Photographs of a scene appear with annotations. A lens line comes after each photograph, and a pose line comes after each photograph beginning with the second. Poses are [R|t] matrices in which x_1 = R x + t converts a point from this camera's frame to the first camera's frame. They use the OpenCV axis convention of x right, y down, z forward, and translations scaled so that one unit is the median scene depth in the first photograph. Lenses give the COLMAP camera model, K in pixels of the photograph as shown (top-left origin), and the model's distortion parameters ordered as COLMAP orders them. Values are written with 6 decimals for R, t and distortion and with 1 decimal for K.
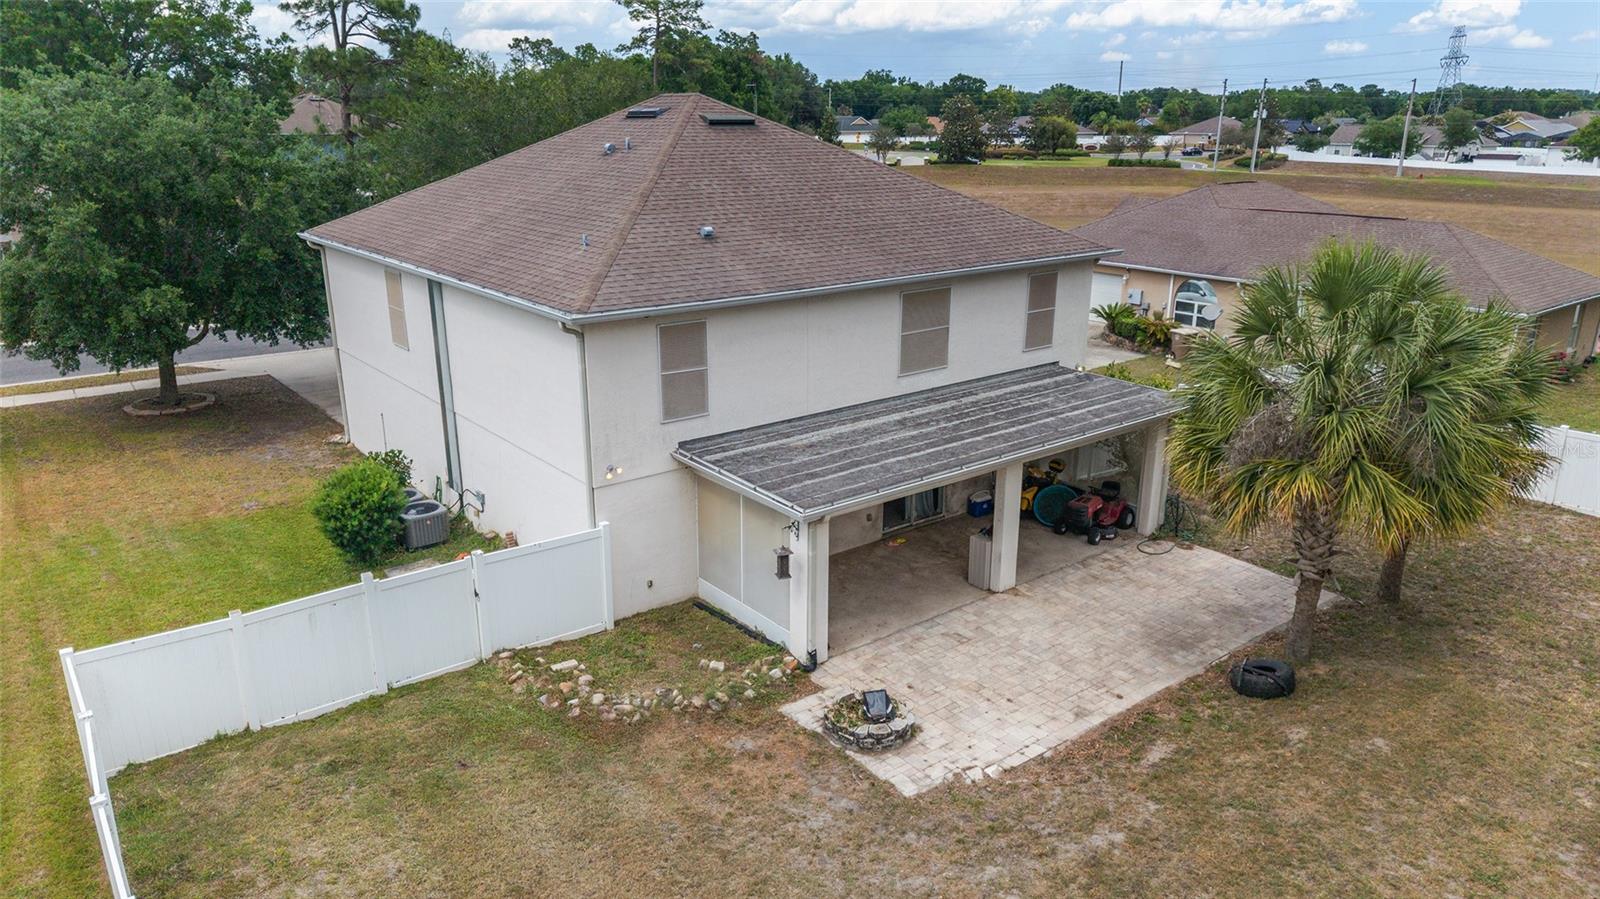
lens RADIAL K [[1065.2, 0, 798.3], [0, 1065.2, 454.1], [0, 0, 1]] dist [0.019128, -0.018679]
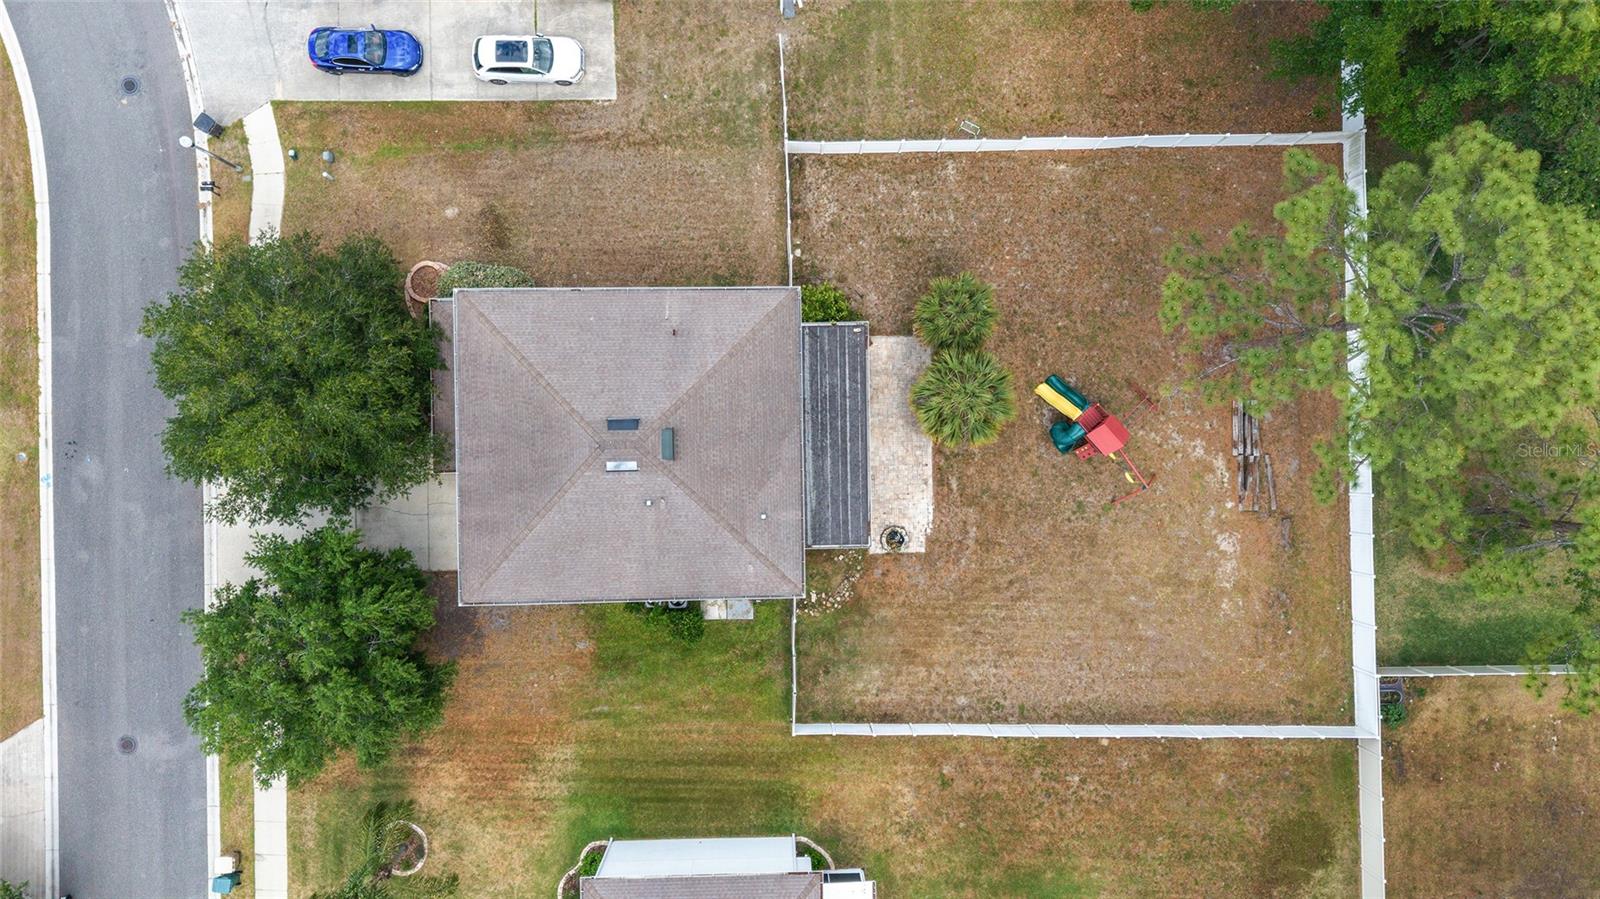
lens RADIAL K [[1065.2, 0, 798.3], [0, 1065.2, 454.1], [0, 0, 1]] dist [0.019128, -0.018679]
pose [[0.607583, -0.794239, 0.005139, 0.058070], [0.213985, 0.169920, 0.961945, -2.311624], [-0.764888, -0.583362, 0.273196, 0.341622]]
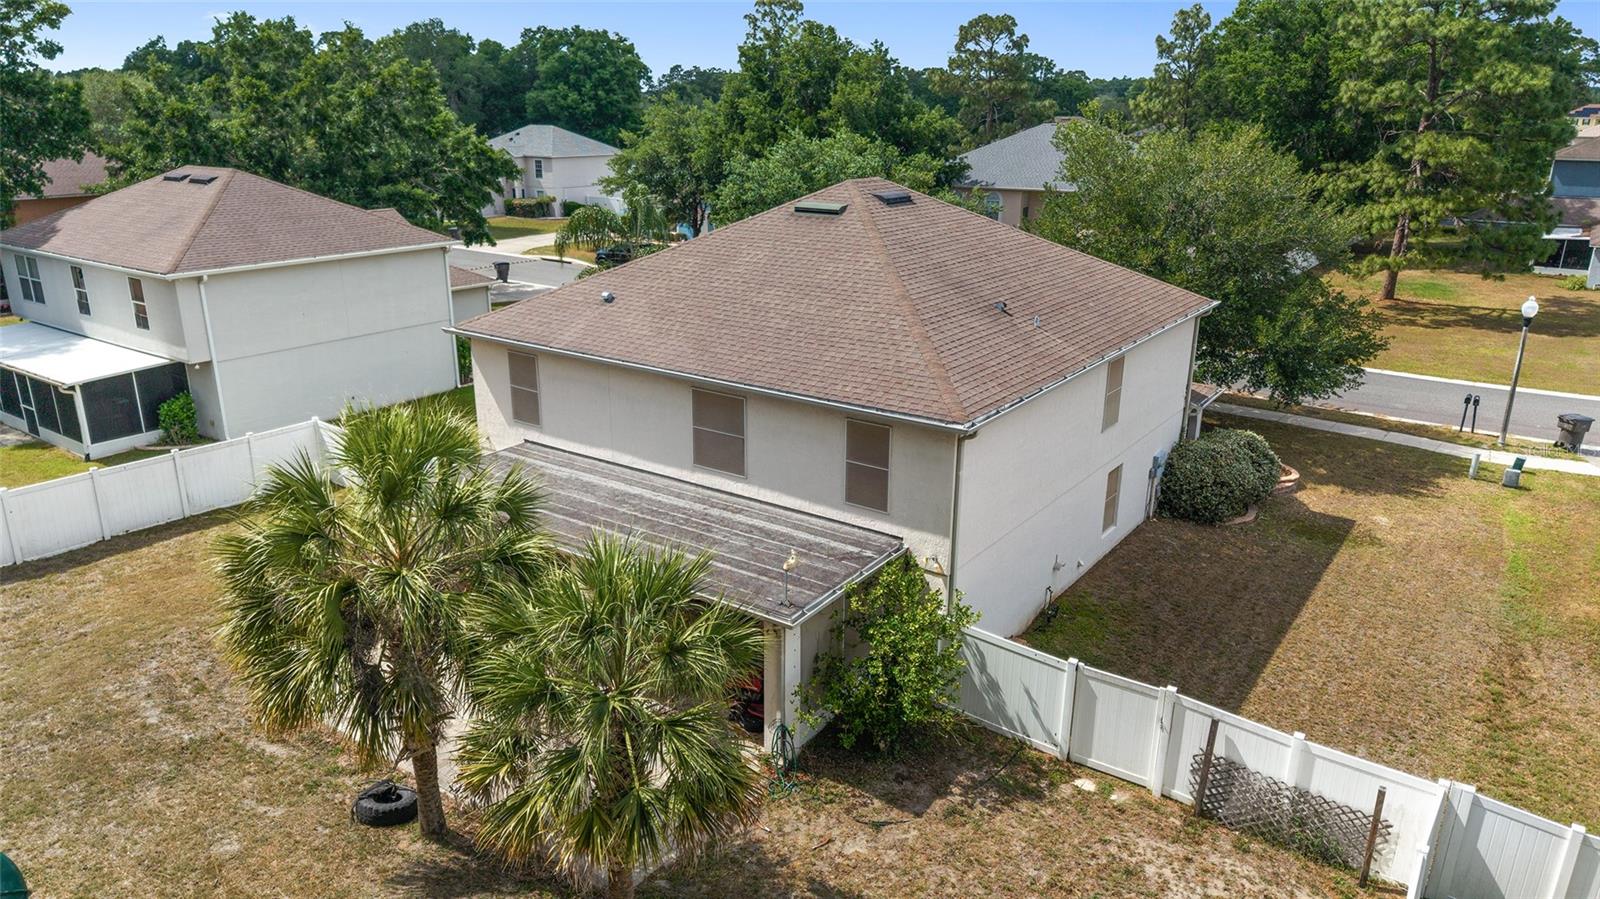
lens RADIAL K [[1065.2, 0, 798.3], [0, 1065.2, 454.1], [0, 0, 1]] dist [0.019128, -0.018679]
pose [[0.281852, 0.301056, -0.911002, 1.073638], [-0.293924, 0.930939, 0.216708, -0.340217], [0.913328, 0.206685, 0.350874, 0.742381]]
